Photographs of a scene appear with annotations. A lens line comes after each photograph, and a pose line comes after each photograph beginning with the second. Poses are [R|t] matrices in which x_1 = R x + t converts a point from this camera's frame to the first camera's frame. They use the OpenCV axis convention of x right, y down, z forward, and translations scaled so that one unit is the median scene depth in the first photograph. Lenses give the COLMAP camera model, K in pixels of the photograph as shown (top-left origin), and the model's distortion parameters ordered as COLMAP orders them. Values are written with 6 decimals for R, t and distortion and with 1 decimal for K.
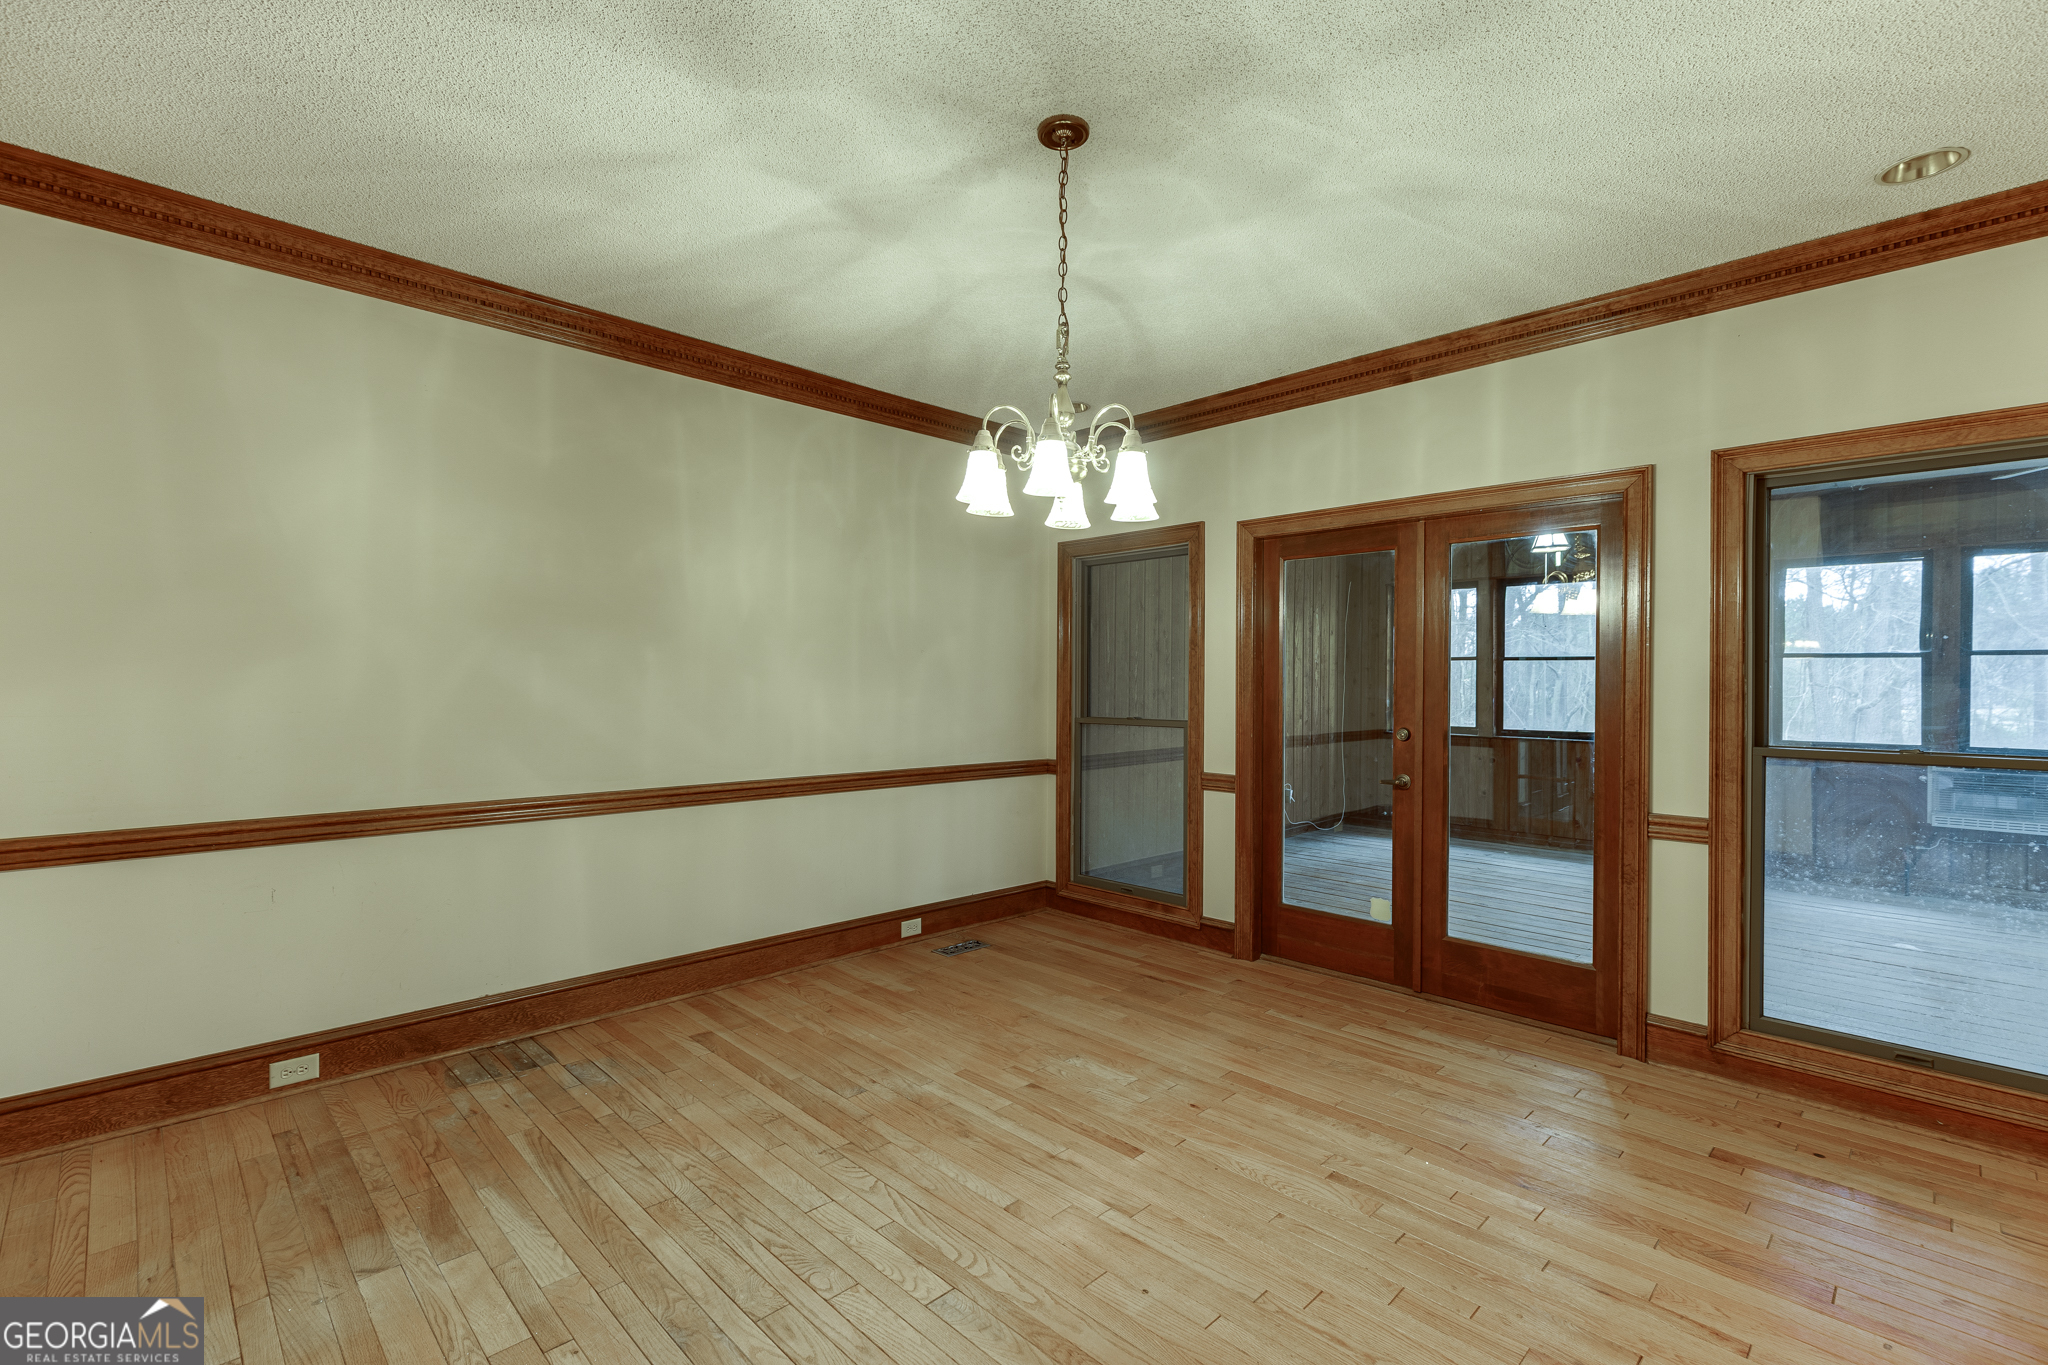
lens RADIAL K [[909.7, 0, 1039.8], [0, 909.7, 686.8], [0, 0, 1]] dist [0.002876, -0.000053]
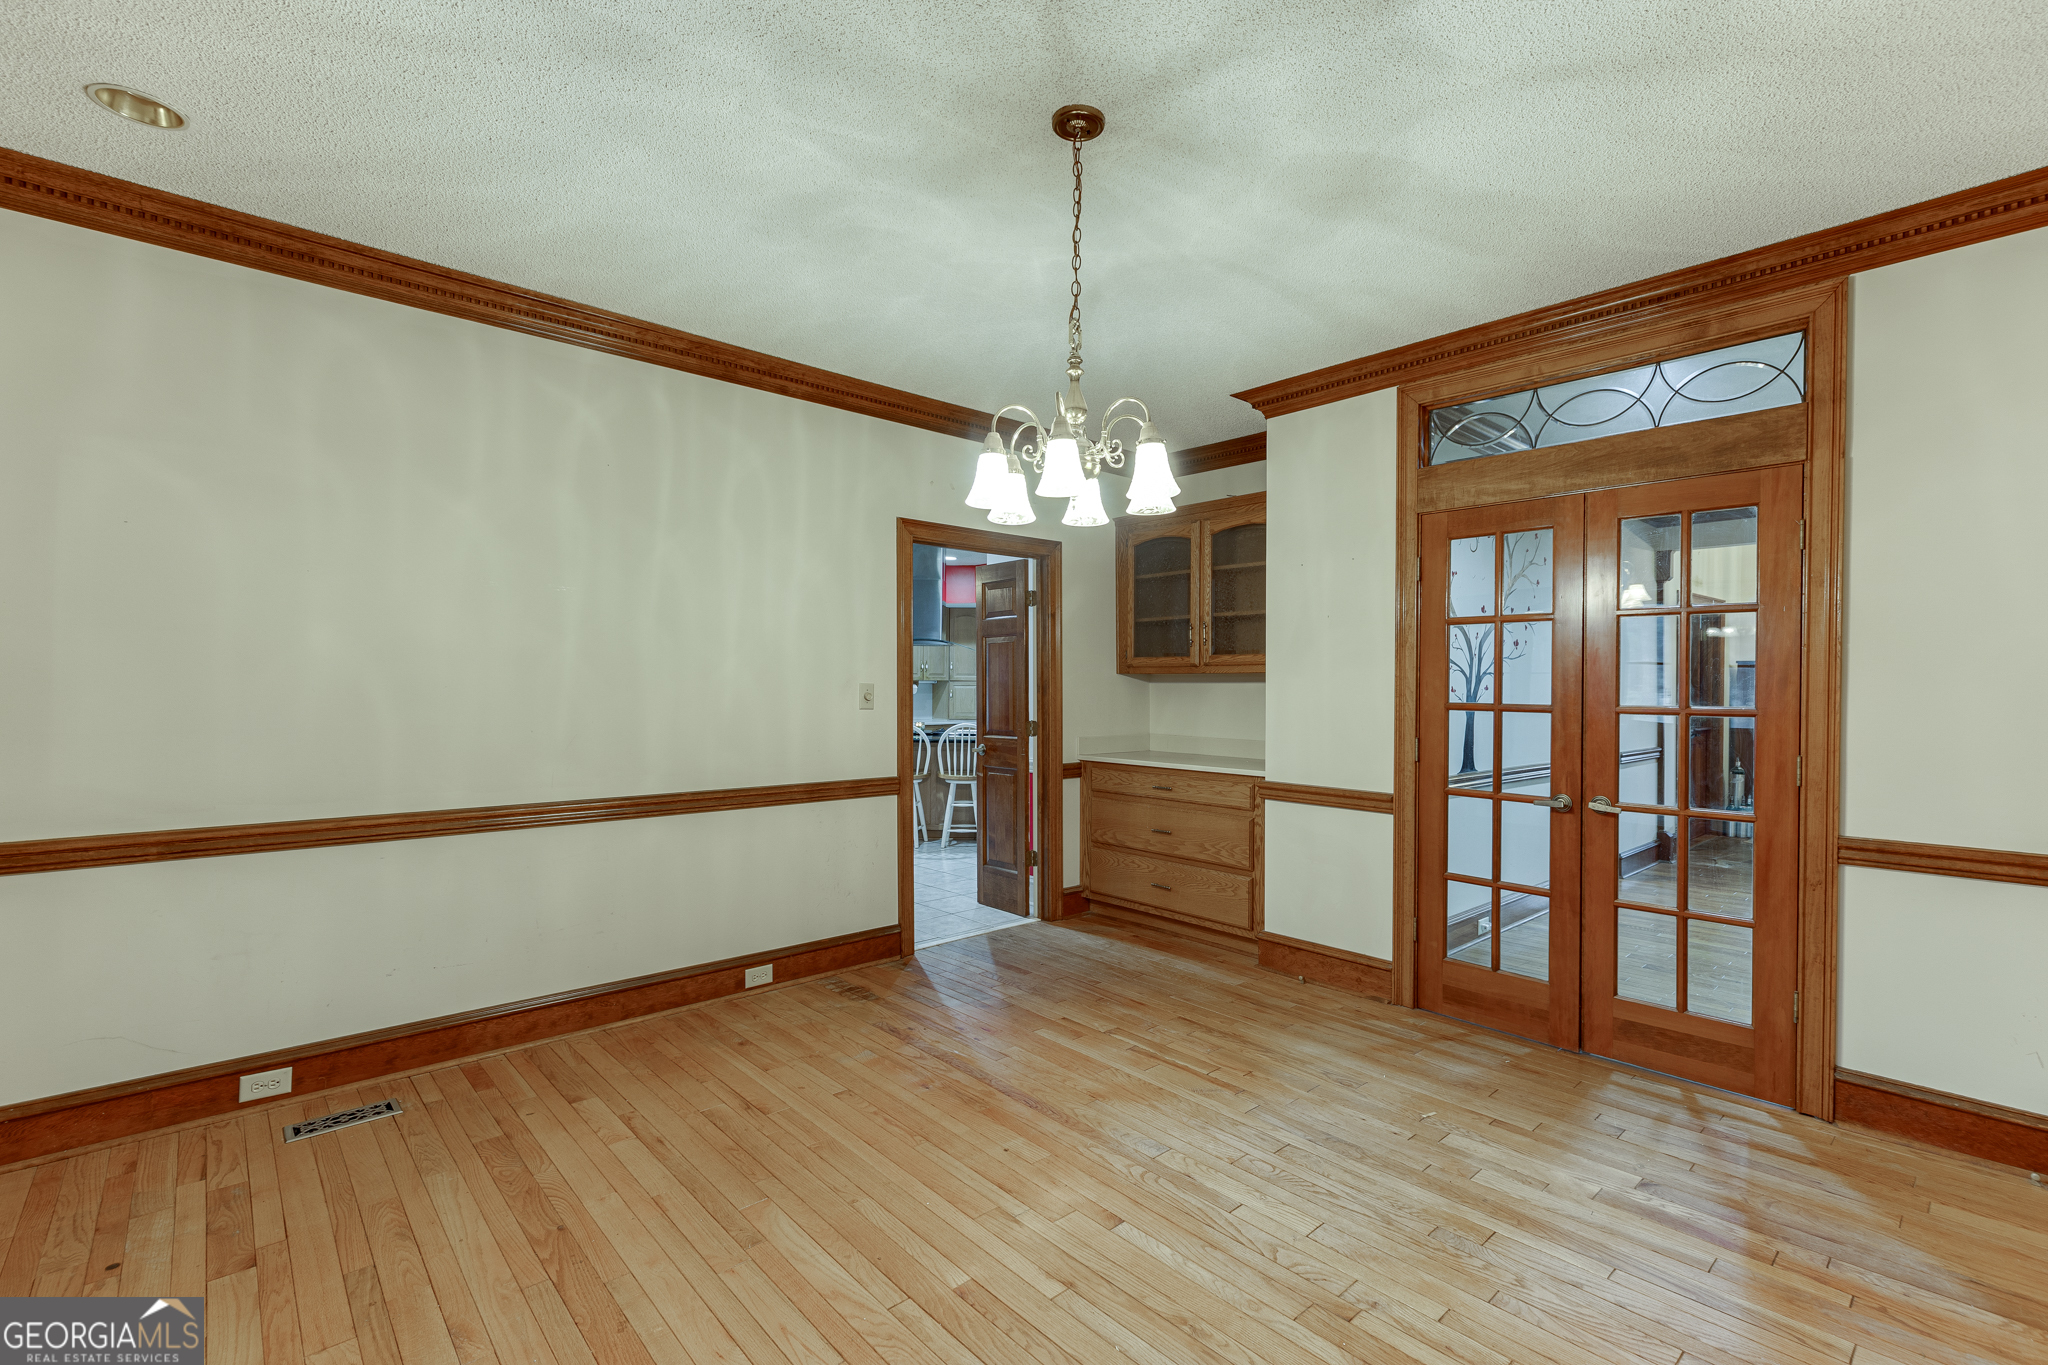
lens RADIAL K [[917.4, 0, 1031.7], [0, 917.4, 685.9], [0, 0, 1]] dist [0.010308, -0.000446]
pose [[-0.998618, -0.013005, 0.050918, 0.010560], [-0.012554, 0.999879, 0.009171, -0.006992], [-0.051031, 0.008519, -0.998661, 1.214772]]
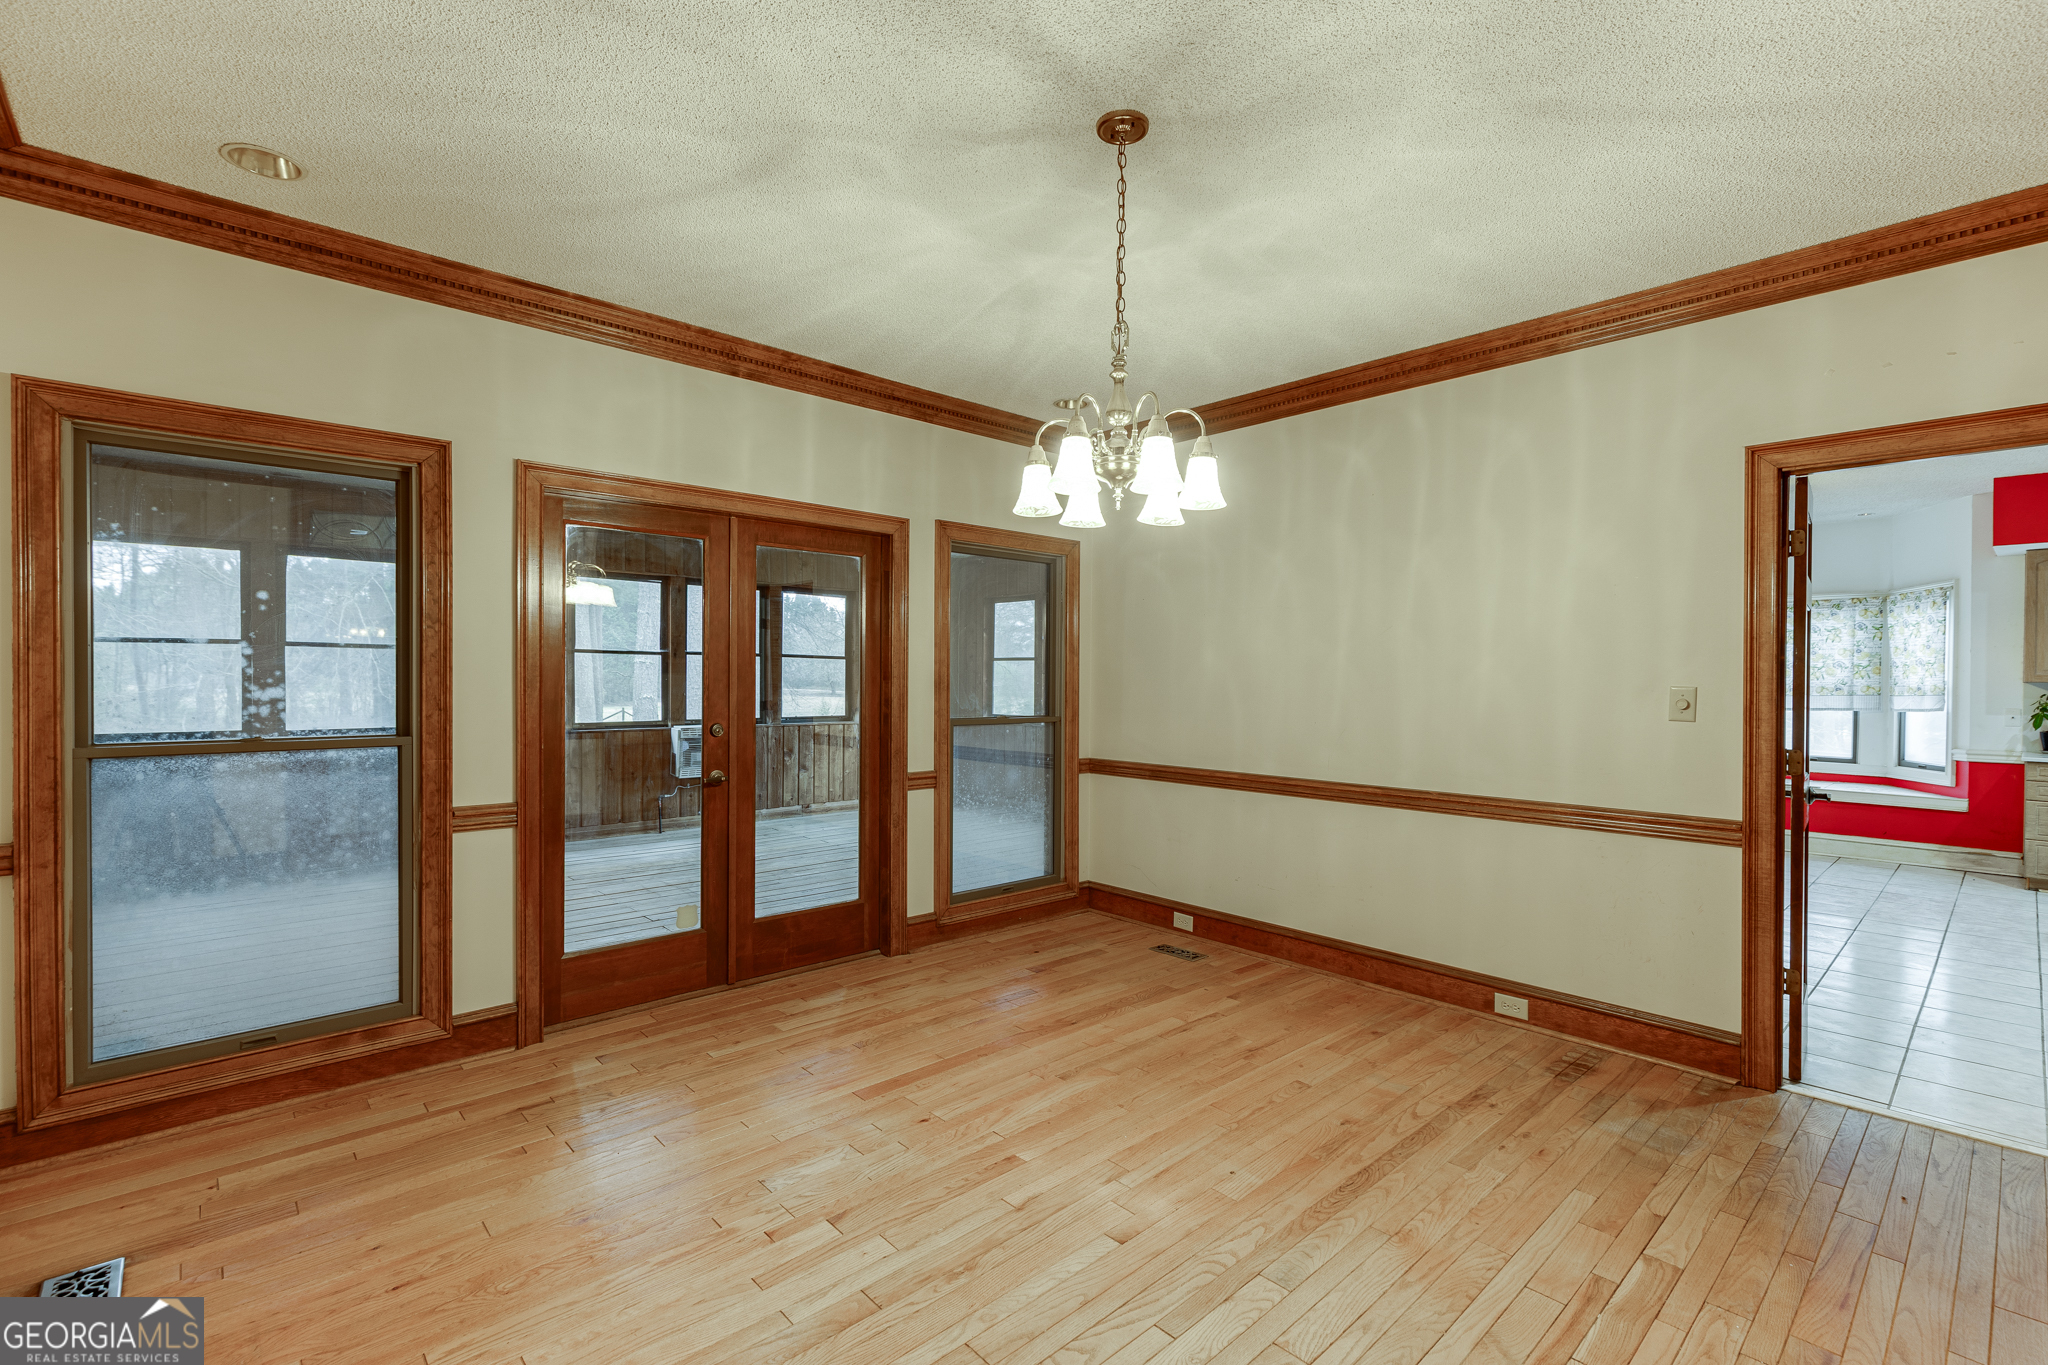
lens RADIAL K [[909.7, 0, 1039.8], [0, 909.7, 686.8], [0, 0, 1]] dist [0.002876, -0.000053]
pose [[0.039799, -0.014593, 0.999101, -0.593187], [-0.000031, 0.999893, 0.014606, -0.009131], [-0.999208, -0.000612, 0.039794, 0.638892]]
